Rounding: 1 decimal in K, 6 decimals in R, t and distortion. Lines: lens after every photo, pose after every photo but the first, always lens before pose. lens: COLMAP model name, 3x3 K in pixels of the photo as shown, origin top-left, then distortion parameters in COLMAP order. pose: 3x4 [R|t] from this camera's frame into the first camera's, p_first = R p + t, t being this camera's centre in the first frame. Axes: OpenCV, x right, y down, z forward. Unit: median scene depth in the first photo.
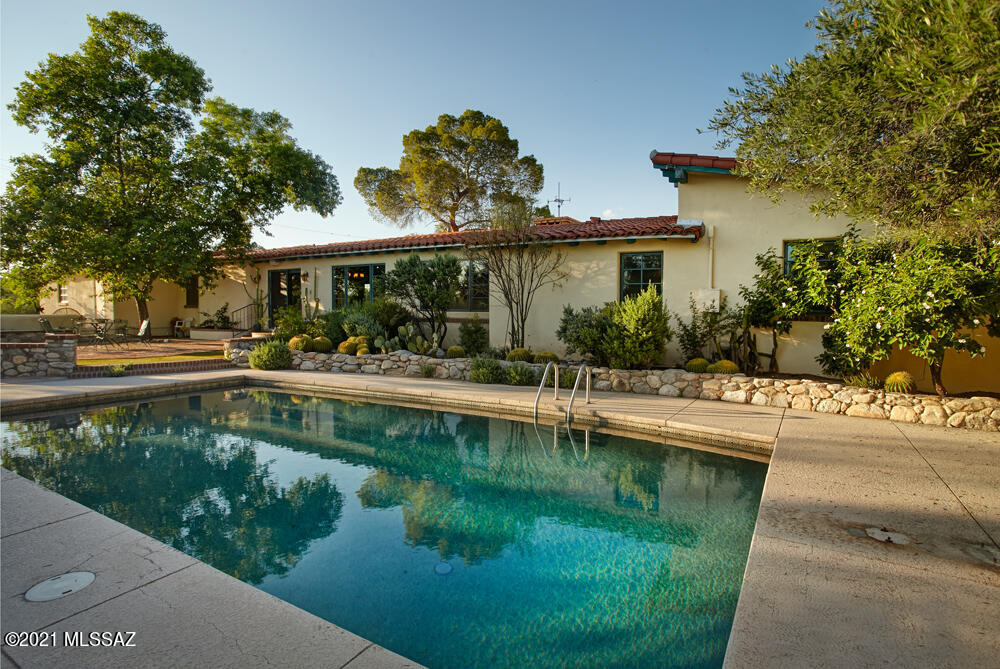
lens RADIAL K [[531.3, 0, 493.9], [0, 531.3, 336.8], [0, 0, 1]] dist [-0.038559, 0.014621]
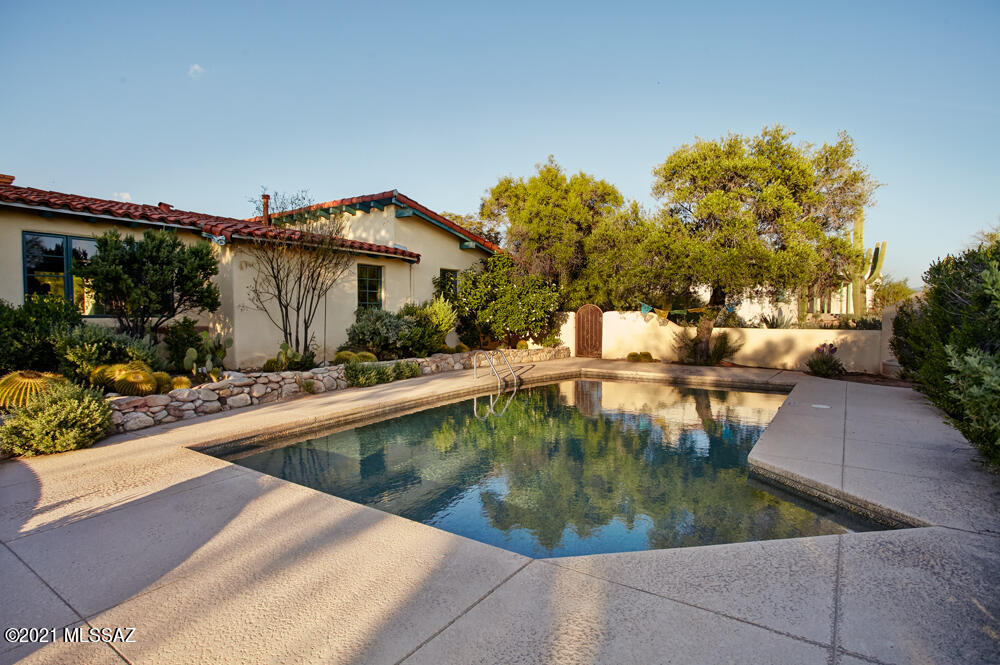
lens RADIAL K [[531.3, 0, 497.5], [0, 531.3, 329.2], [0, 0, 1]] dist [-0.038559, 0.014621]
pose [[0.055479, -0.042017, 0.997575, -0.901611], [0.047847, 0.998078, 0.039377, -0.044640], [-0.997313, 0.045546, 0.057383, 0.621461]]
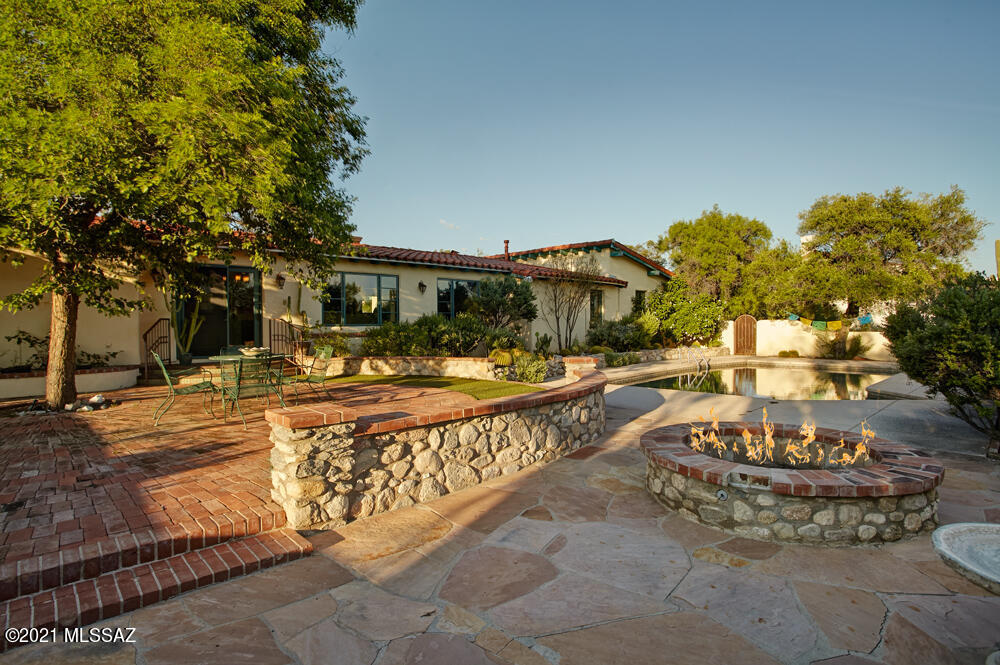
lens RADIAL K [[531.3, 0, 497.4], [0, 531.3, 329.5], [0, 0, 1]] dist [-0.038559, 0.014621]
pose [[0.261066, -0.027052, 0.964942, -1.509625], [0.052222, 0.998539, 0.013865, -0.063666], [-0.963907, 0.046772, 0.262098, 0.818881]]
